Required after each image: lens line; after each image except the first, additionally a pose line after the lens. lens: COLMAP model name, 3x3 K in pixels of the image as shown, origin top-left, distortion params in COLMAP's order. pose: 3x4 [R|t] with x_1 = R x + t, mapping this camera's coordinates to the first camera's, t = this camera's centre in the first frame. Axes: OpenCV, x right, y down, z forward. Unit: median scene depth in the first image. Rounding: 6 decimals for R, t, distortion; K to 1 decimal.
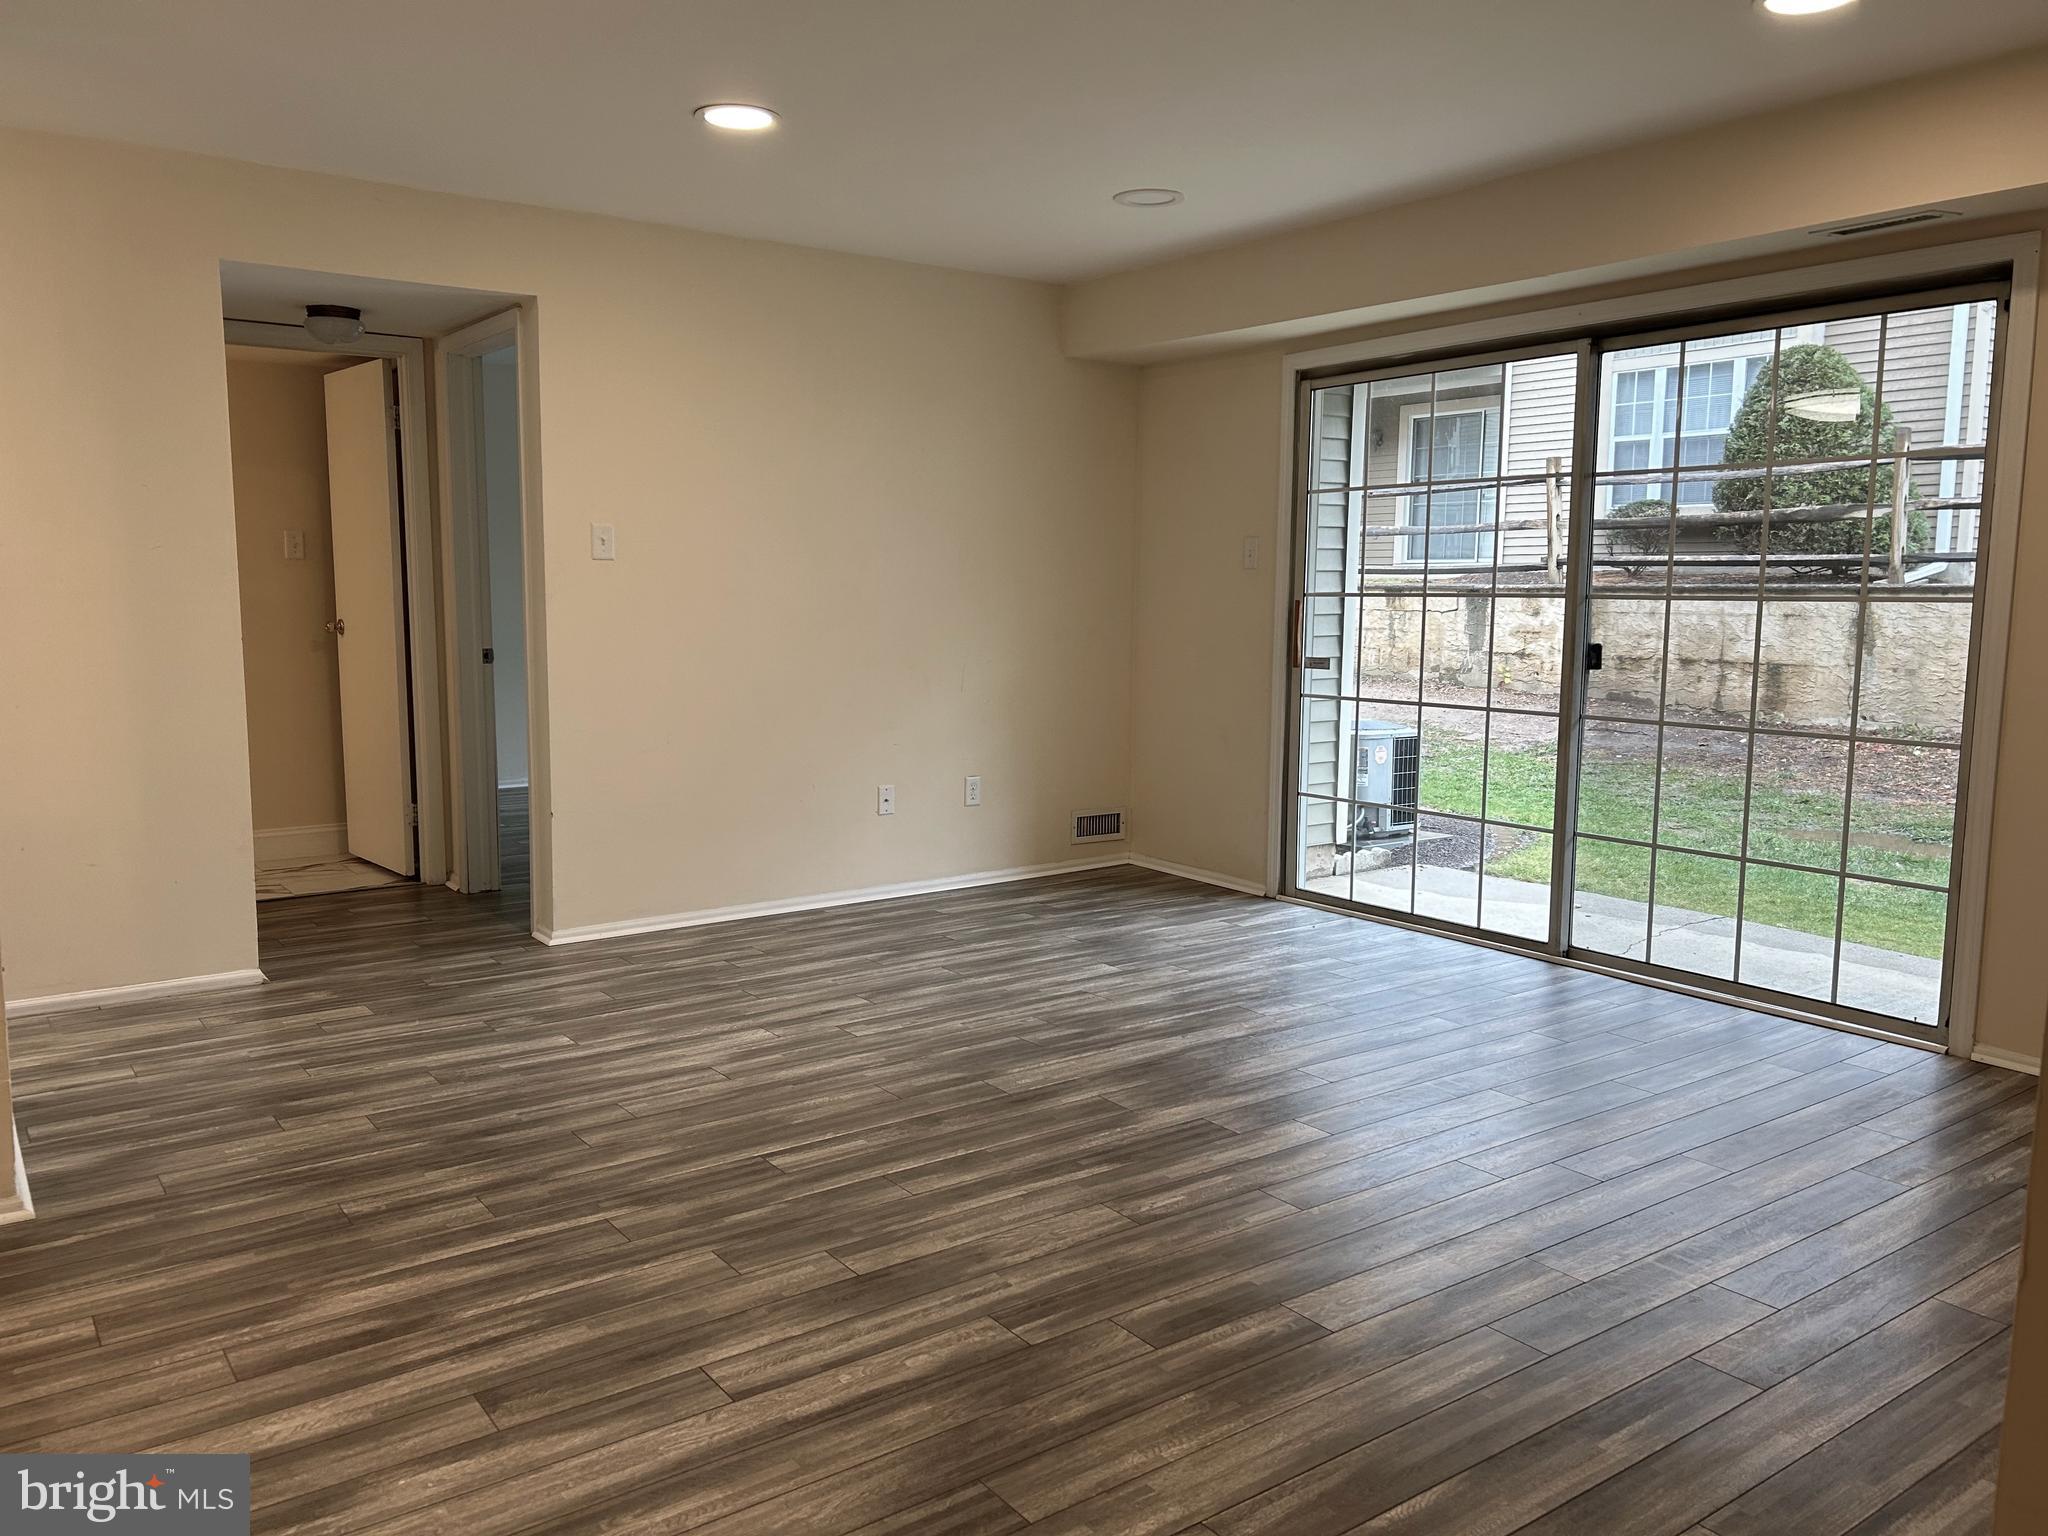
lens RADIAL K [[1527.9, 0, 1027.6], [0, 1527.9, 785.7], [0, 0, 1]] dist [0.052754, -0.055934]
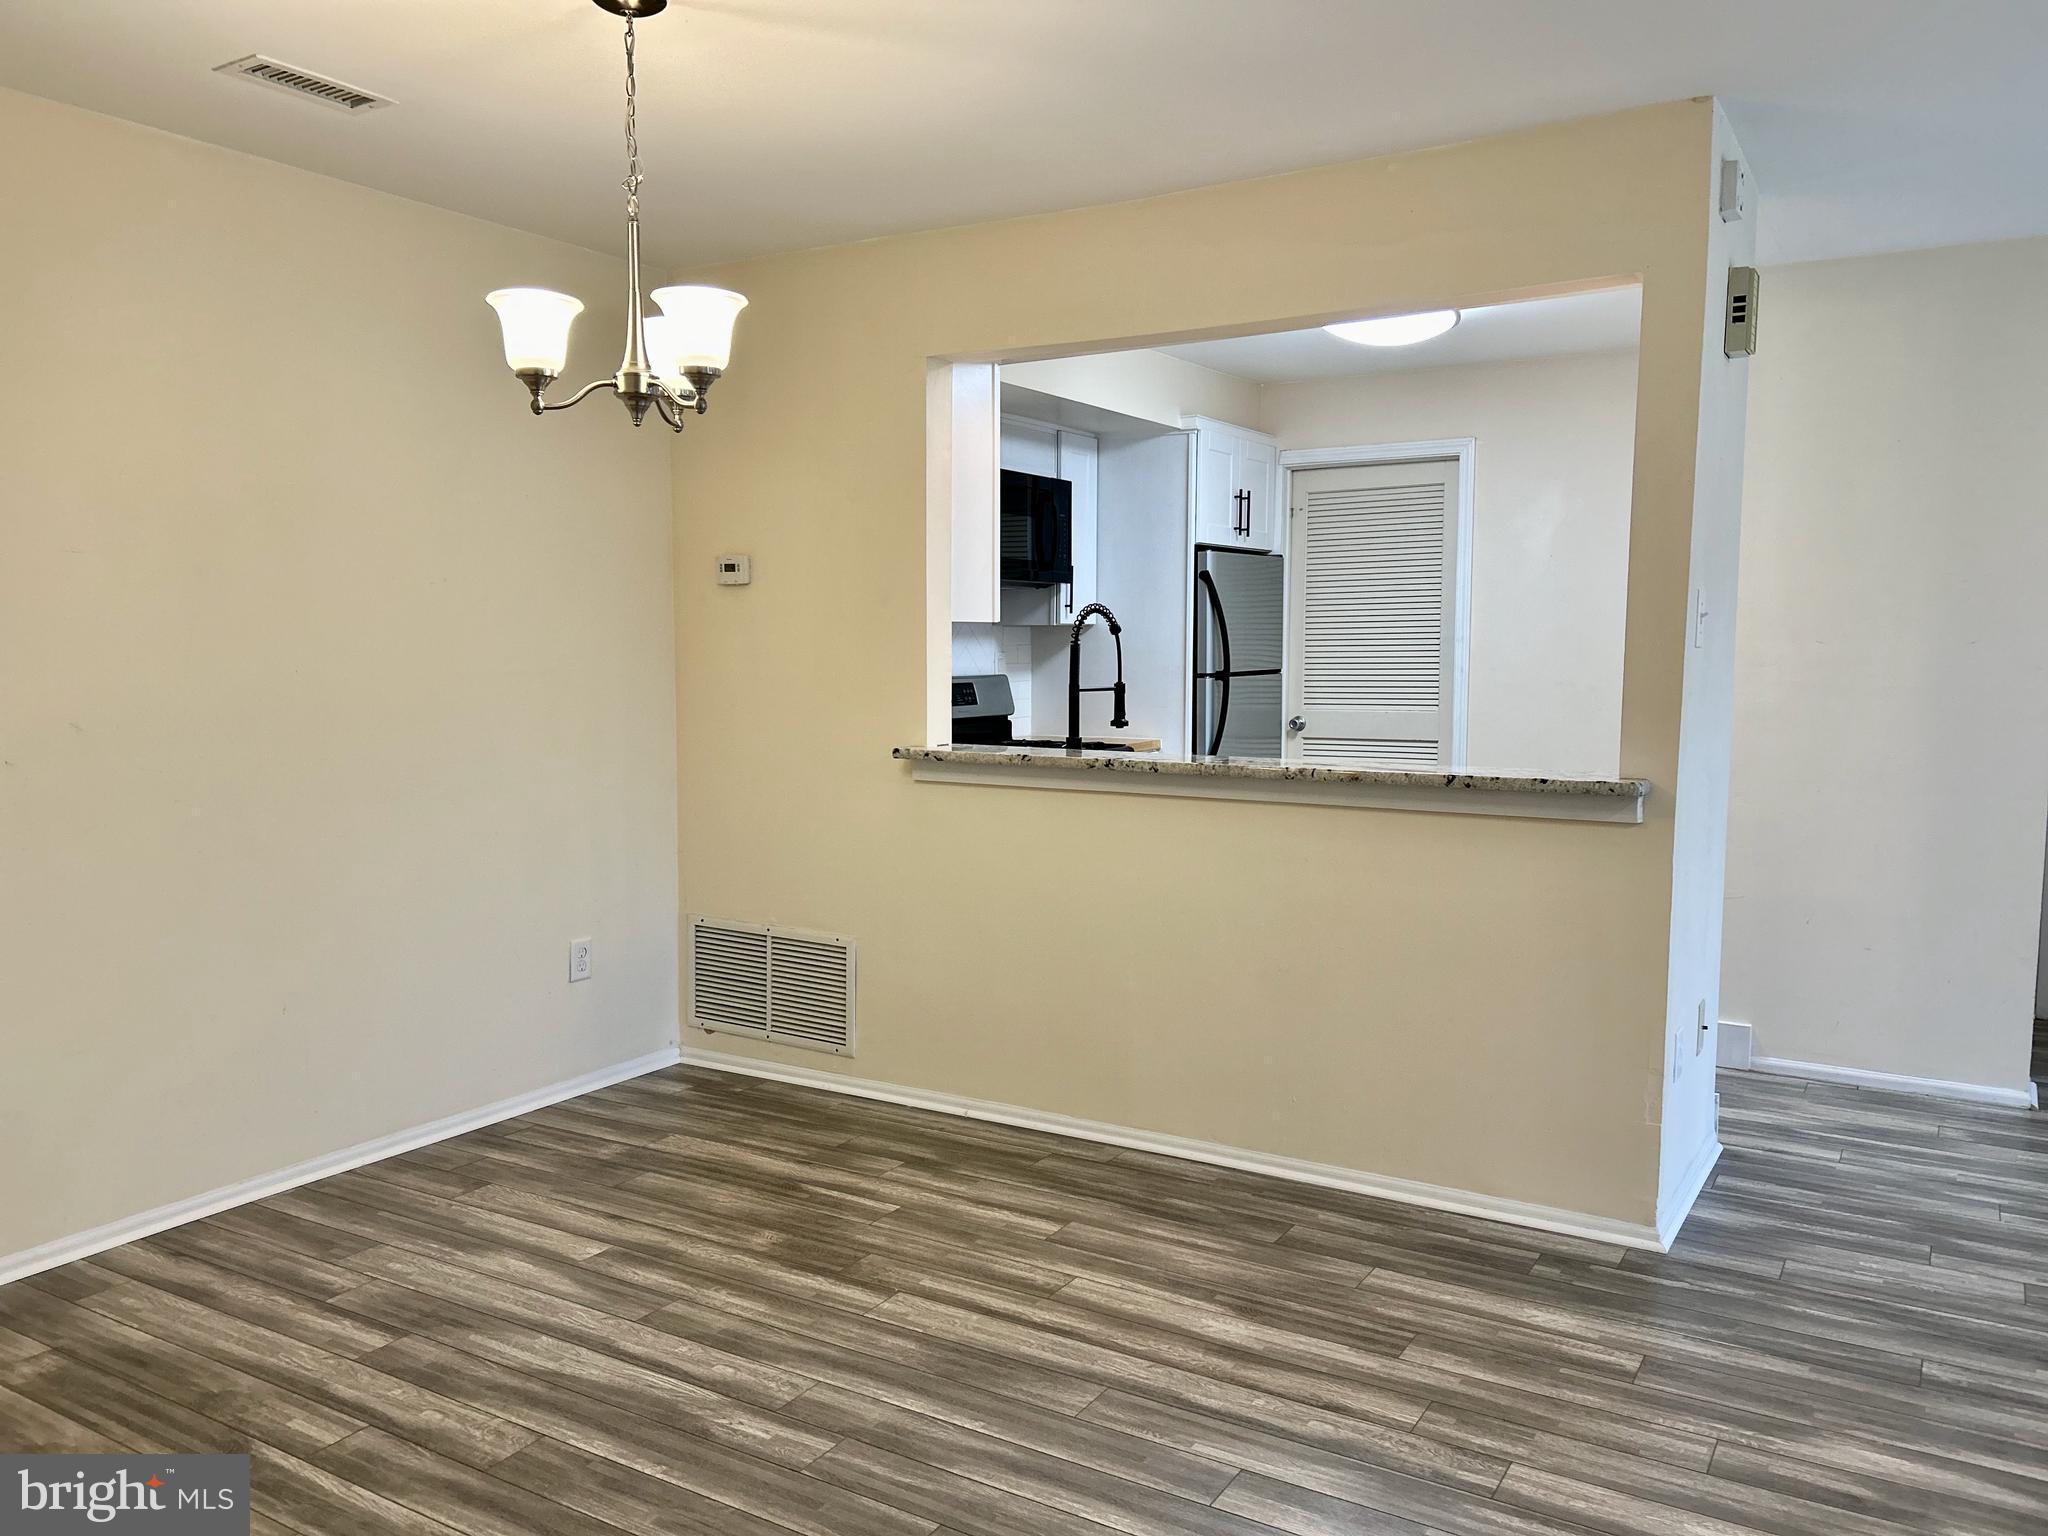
lens RADIAL K [[1527.9, 0, 1026.9], [0, 1527.9, 777.5], [0, 0, 1]] dist [0.052754, -0.055934]
pose [[0.378857, 0.080258, -0.921969, 0.151573], [-0.122544, 0.991811, 0.035982, -0.037350], [0.917306, 0.099349, 0.385590, 0.091238]]
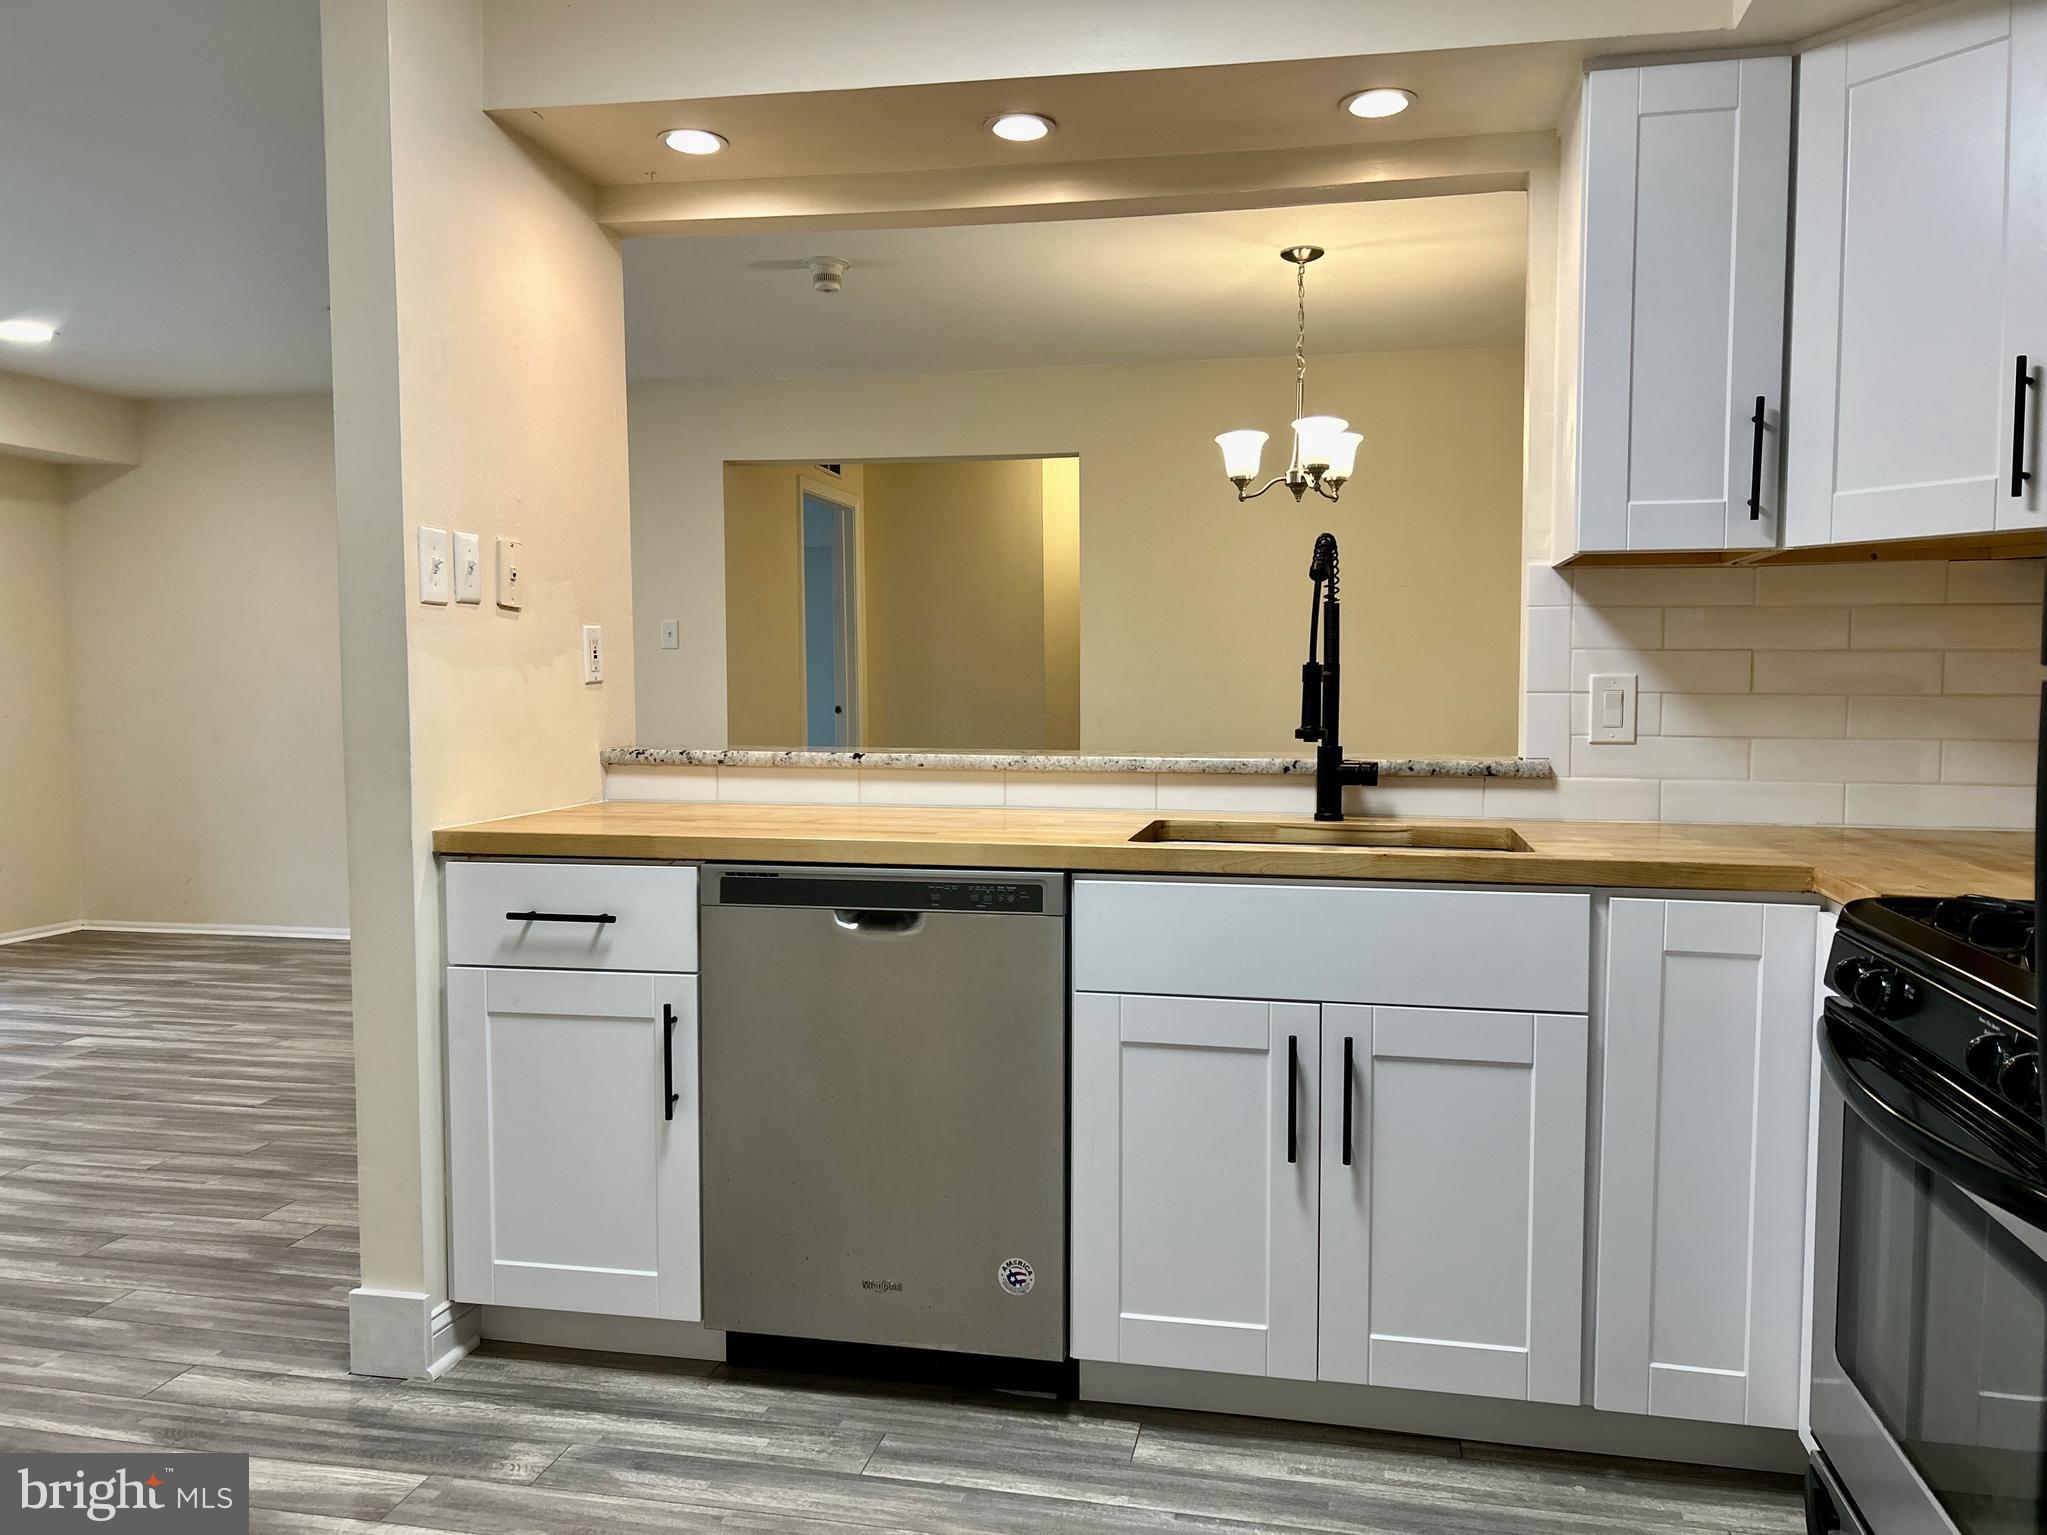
lens RADIAL K [[1527.1, 0, 1011.7], [0, 1527.1, 773.2], [0, 0, 1]] dist [0.052754, -0.055934]
pose [[-0.663667, -0.049970, 0.746357, -1.388806], [0.094234, 0.984232, 0.149689, -0.146943], [-0.742068, 0.169676, -0.648494, 1.194499]]
